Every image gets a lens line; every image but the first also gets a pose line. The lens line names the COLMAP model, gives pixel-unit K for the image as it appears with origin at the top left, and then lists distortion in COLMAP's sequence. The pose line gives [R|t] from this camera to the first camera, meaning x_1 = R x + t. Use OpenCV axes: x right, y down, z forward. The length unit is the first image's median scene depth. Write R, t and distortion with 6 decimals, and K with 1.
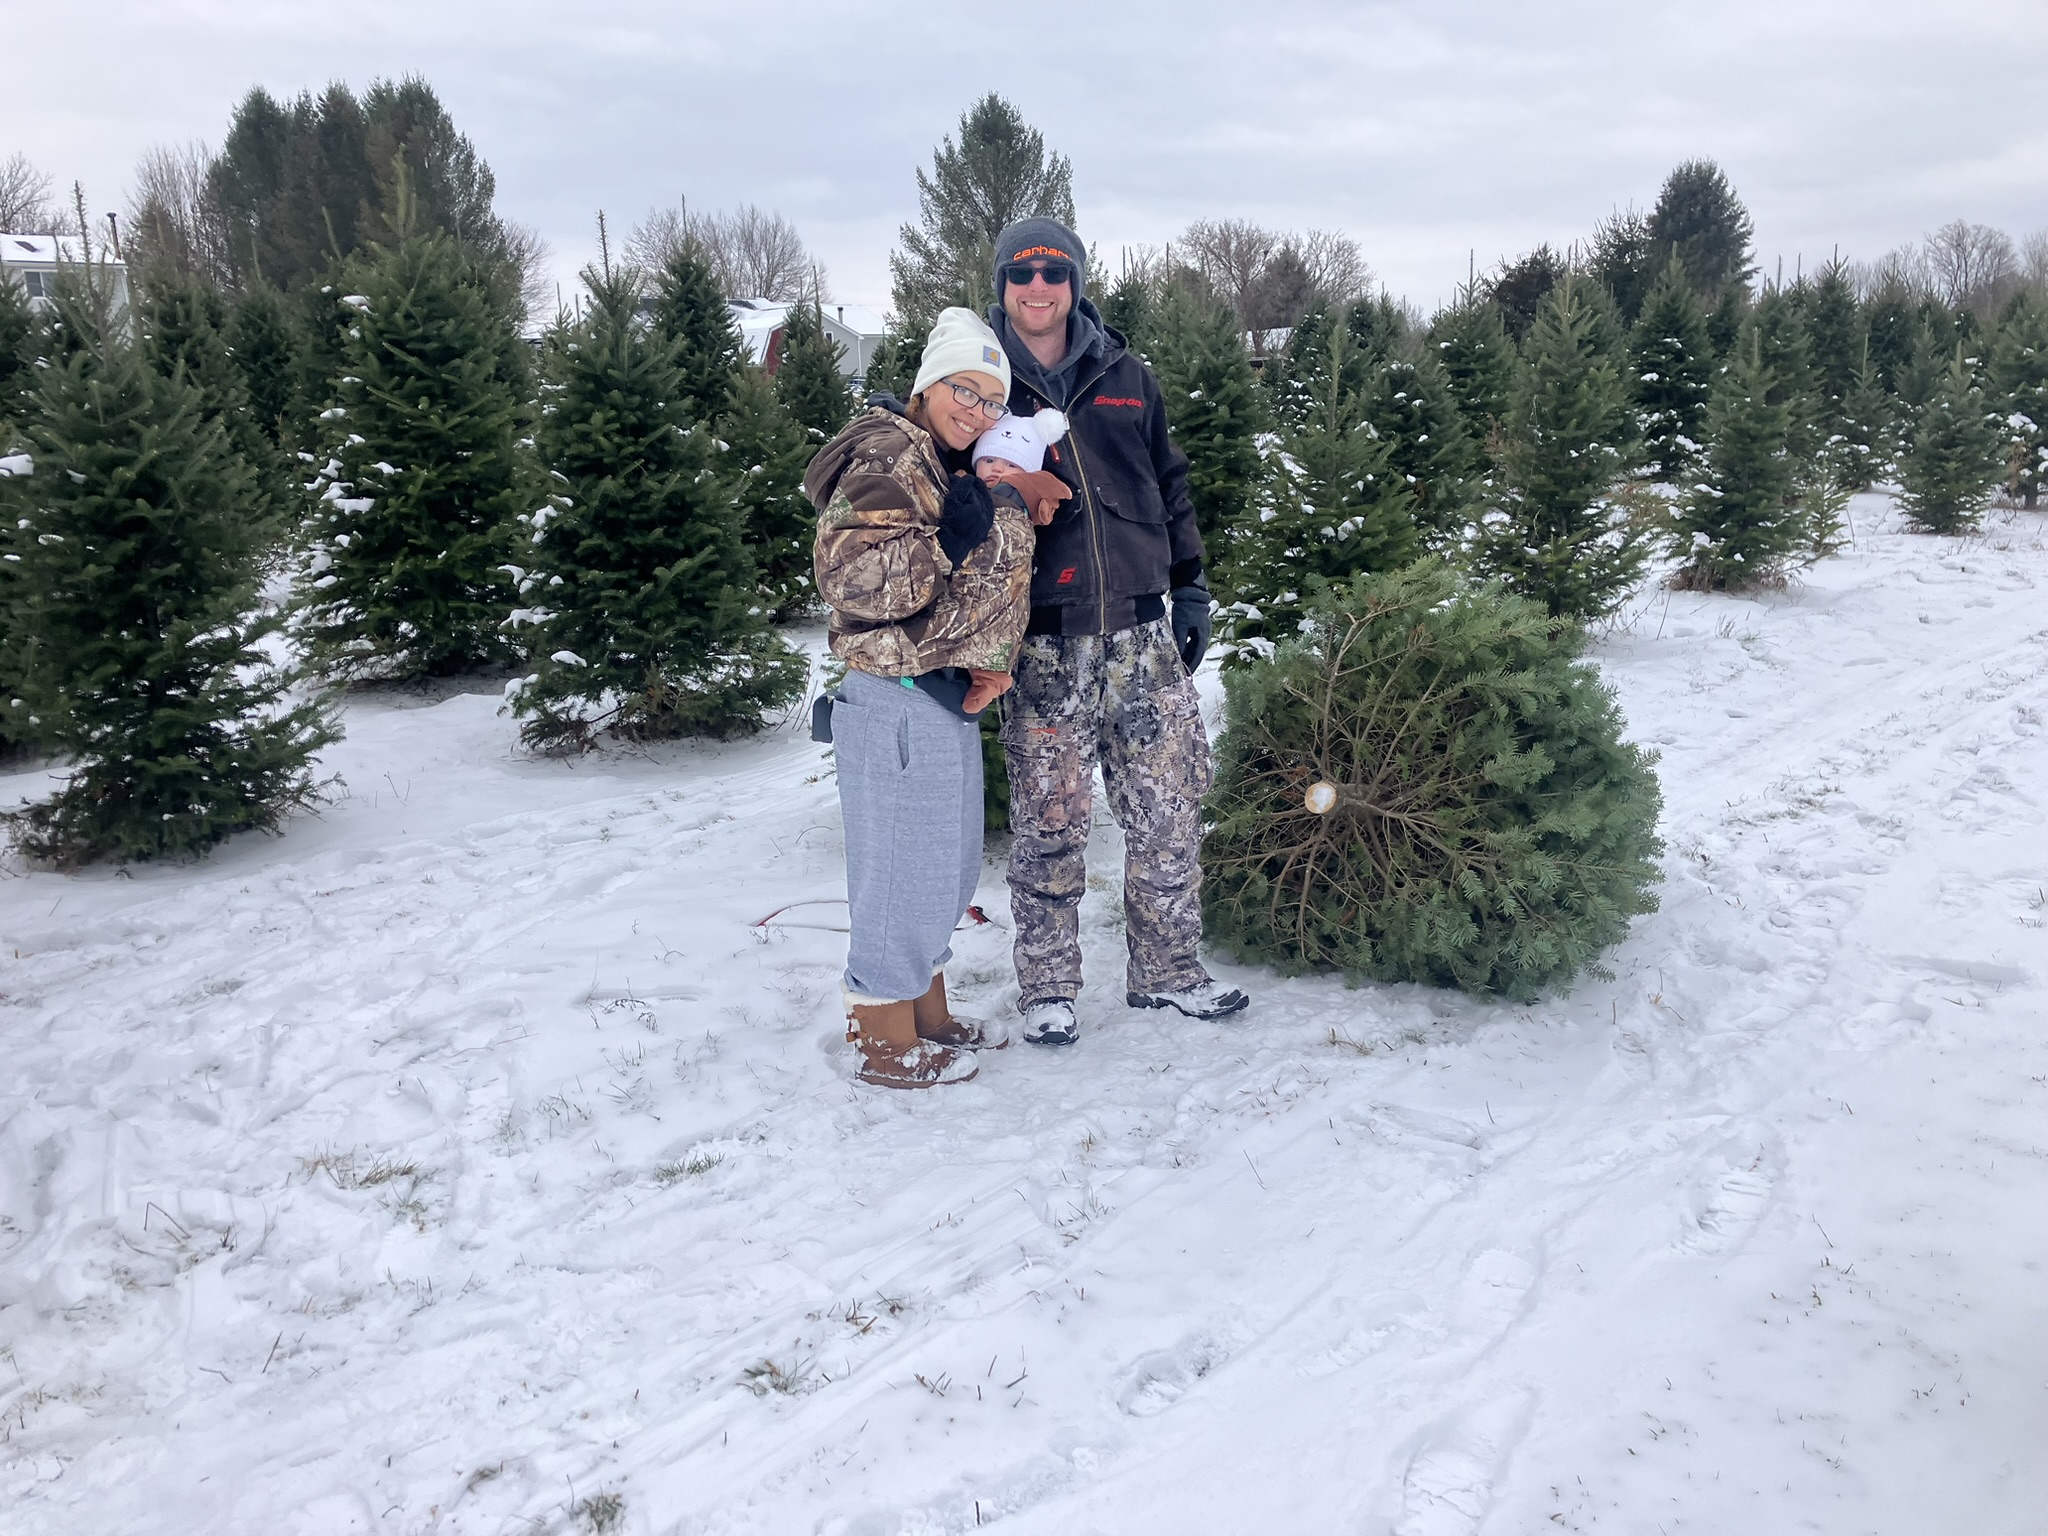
lens RADIAL K [[1844.0, 0, 1024.0], [0, 1844.0, 768.0], [0, 0, 1]] dist [-0.058886, 0.188978]
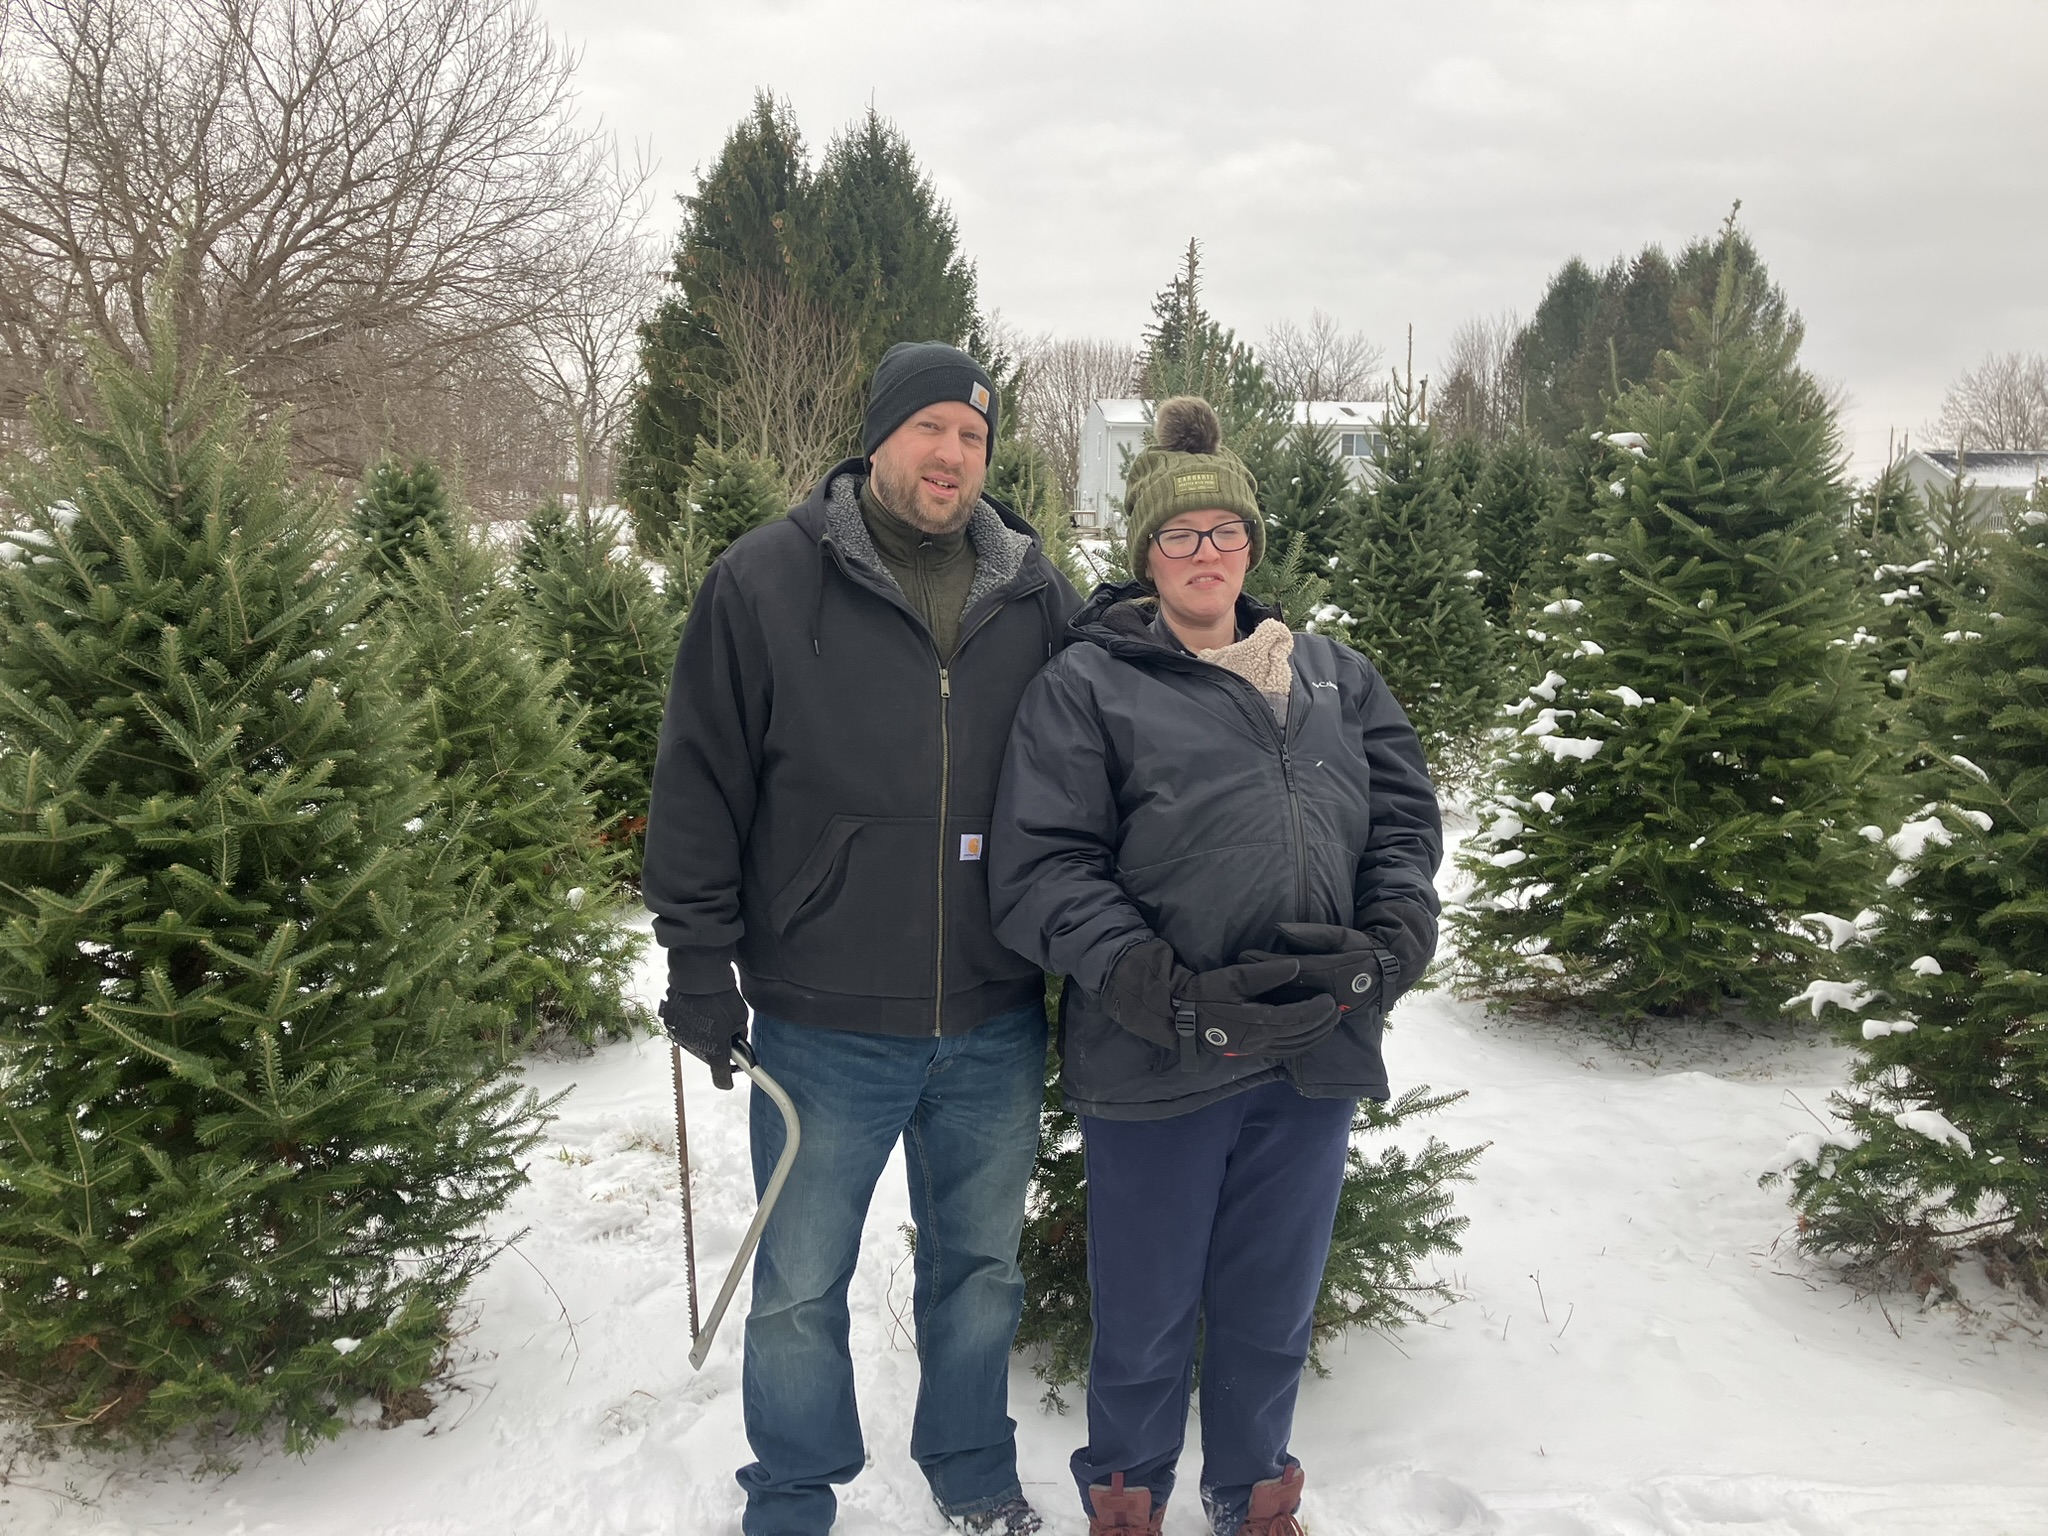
lens RADIAL K [[1439.8, 0, 1024.0], [0, 1439.8, 768.0], [0, 0, 1]] dist [-0.005775, 0.001662]
pose [[0.742544, 0.135021, -0.656047, -0.167991], [-0.161190, 0.986708, 0.020632, -0.112840], [0.650112, 0.090428, 0.754438, 0.475866]]
